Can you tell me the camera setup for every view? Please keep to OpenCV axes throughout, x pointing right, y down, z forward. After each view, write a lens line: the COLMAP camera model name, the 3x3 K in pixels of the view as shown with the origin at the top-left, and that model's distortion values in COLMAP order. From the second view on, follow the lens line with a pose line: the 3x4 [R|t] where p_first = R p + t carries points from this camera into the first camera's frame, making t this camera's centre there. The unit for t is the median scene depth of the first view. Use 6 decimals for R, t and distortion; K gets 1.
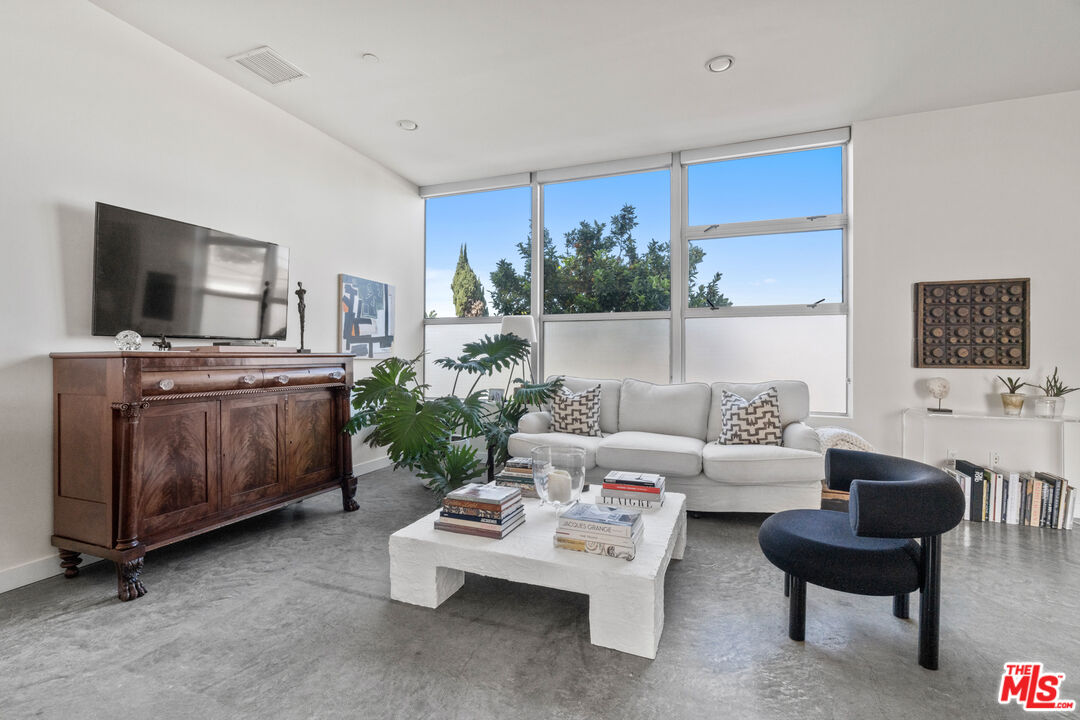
lens RADIAL K [[487.6, 0, 535.2], [0, 487.6, 359.2], [0, 0, 1]] dist [-0.004044, 0.000126]
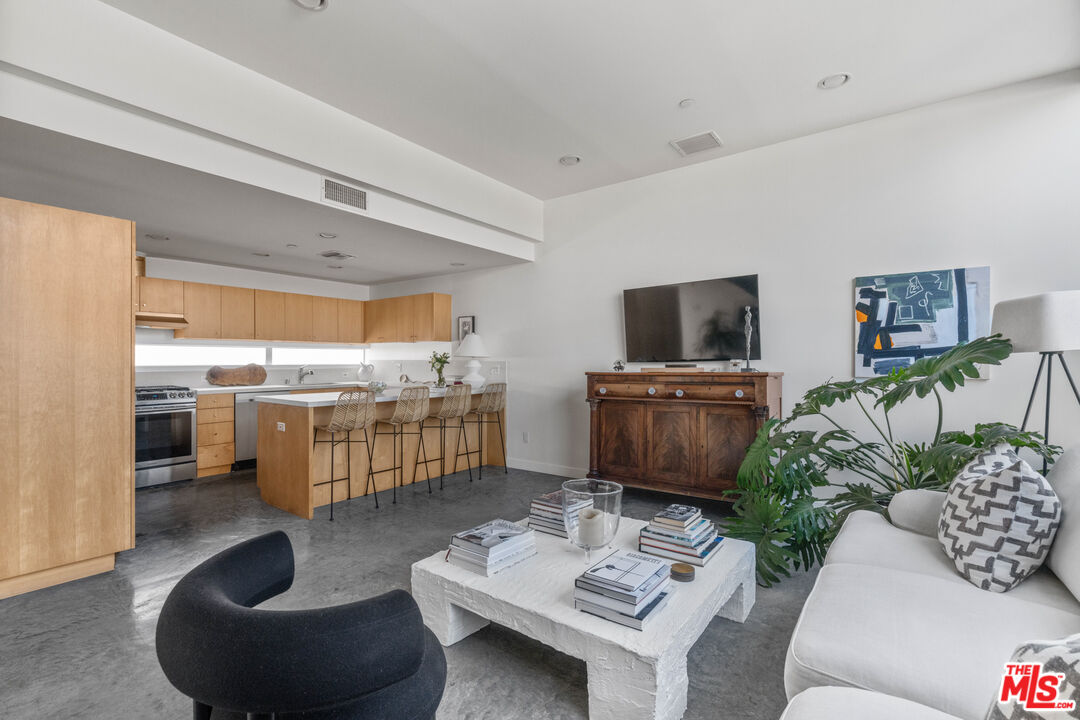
lens RADIAL K [[487.6, 0, 535.2], [0, 487.6, 359.2], [0, 0, 1]] dist [-0.004044, 0.000126]
pose [[-0.270186, -0.010044, -0.962756, 0.680416], [0.001882, 0.999938, -0.010960, -0.028681], [0.962806, -0.004773, -0.270151, 0.820289]]
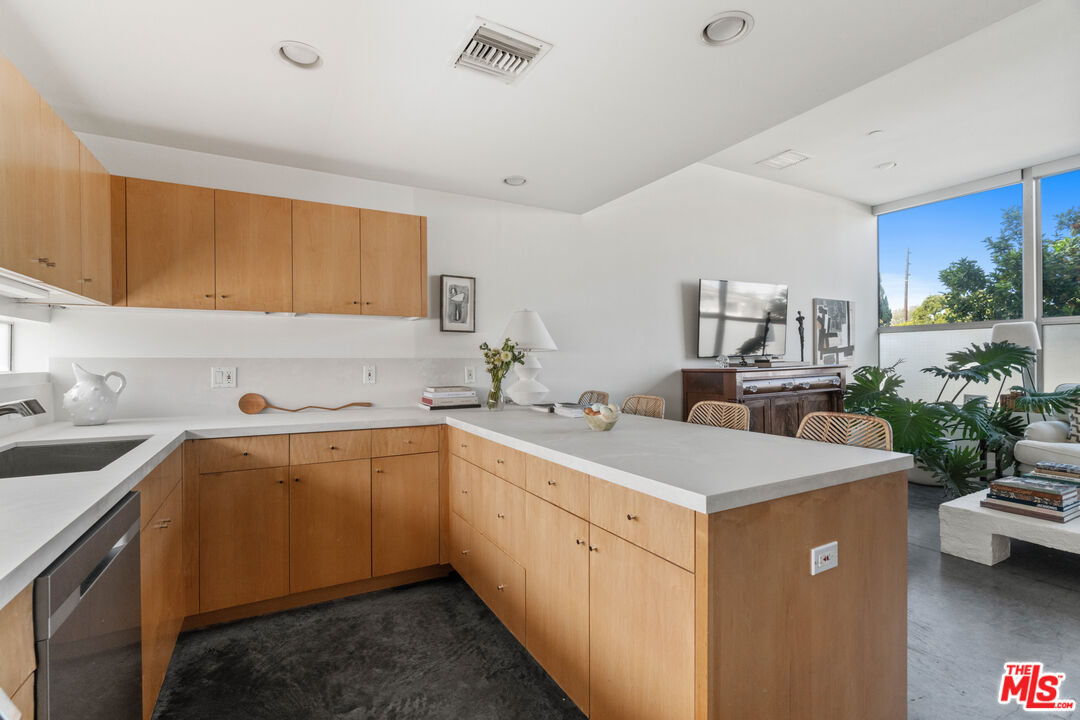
lens RADIAL K [[483.2, 0, 540.0], [0, 483.2, 360.0], [0, 0, 1]] dist [-0.001202, 0.000353]
pose [[0.765428, -0.012541, -0.643399, -0.175193], [0.016334, 0.999867, -0.000058, -0.035893], [0.643314, -0.010465, 0.765531, -0.459249]]
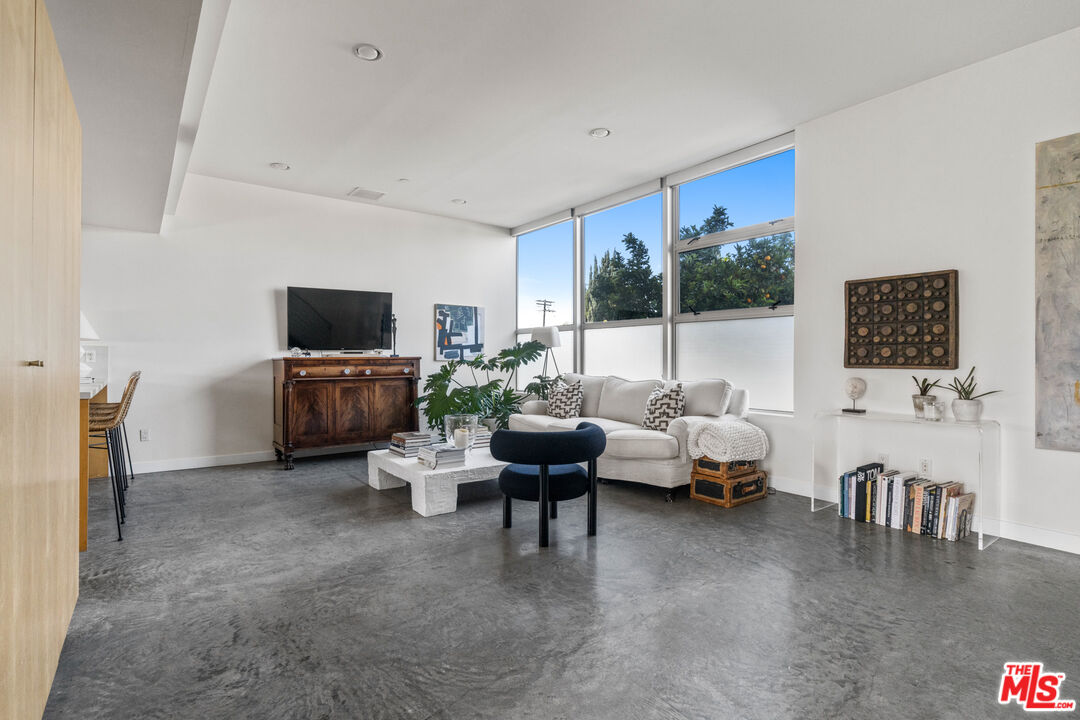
lens RADIAL K [[530.3, 0, 522.9], [0, 530.3, 363.2], [0, 0, 1]] dist [-0.000998, -0.000173]
pose [[0.838653, -0.000234, -0.544667, 0.849854], [0.002656, 0.999990, 0.003661, 0.002711], [0.544660, -0.004517, 0.838645, -0.266630]]
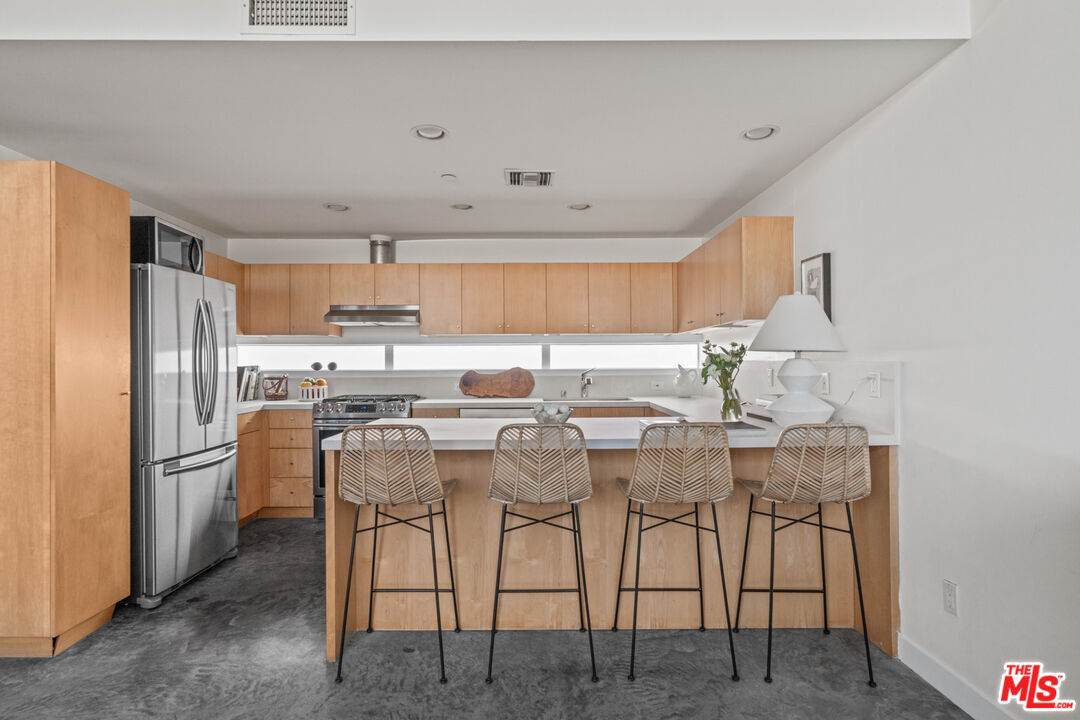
lens RADIAL K [[563.8, 0, 536.6], [0, 563.8, 361.2], [0, 0, 1]] dist [-0.001584, 0.000575]
pose [[-0.931322, -0.005280, -0.364158, -0.192204], [-0.001002, 0.999928, -0.011934, -0.032010], [0.364195, -0.010750, -0.931261, 0.759165]]
